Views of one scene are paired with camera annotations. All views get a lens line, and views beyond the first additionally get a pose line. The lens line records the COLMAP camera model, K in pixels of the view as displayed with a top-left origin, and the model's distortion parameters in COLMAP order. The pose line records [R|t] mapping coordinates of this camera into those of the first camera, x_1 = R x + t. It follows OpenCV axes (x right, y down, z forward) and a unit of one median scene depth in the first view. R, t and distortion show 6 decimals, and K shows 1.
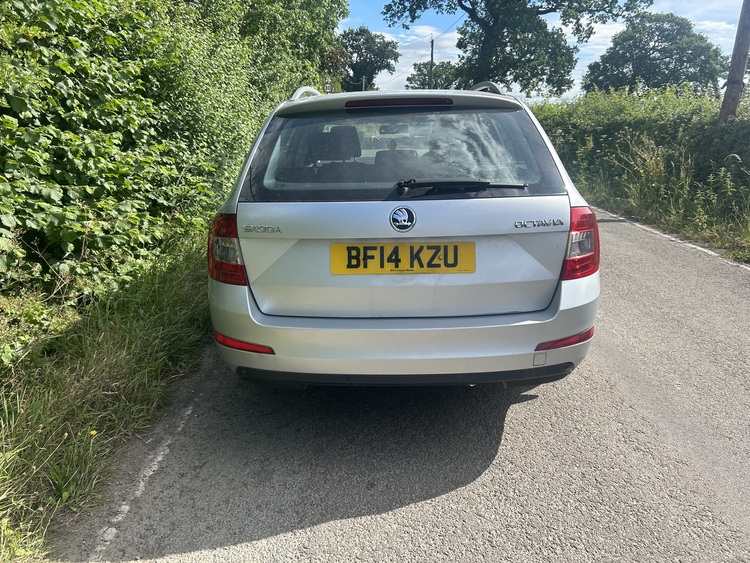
lens RADIAL K [[572.5, 0, 372.1], [0, 572.5, 280.3], [0, 0, 1]] dist [0.034709, -0.025827]
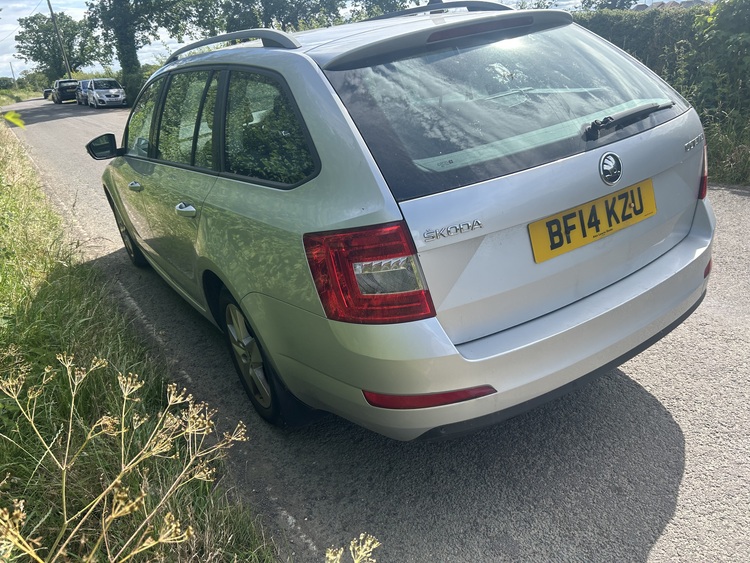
lens RADIAL K [[572.5, 0, 371.7], [0, 572.5, 287.7], [0, 0, 1]] dist [0.034709, -0.025827]
pose [[0.830793, -0.311010, 0.461579, -0.593454], [0.266247, 0.950343, 0.161121, -0.155616], [-0.488768, -0.010964, 0.872345, 0.437392]]
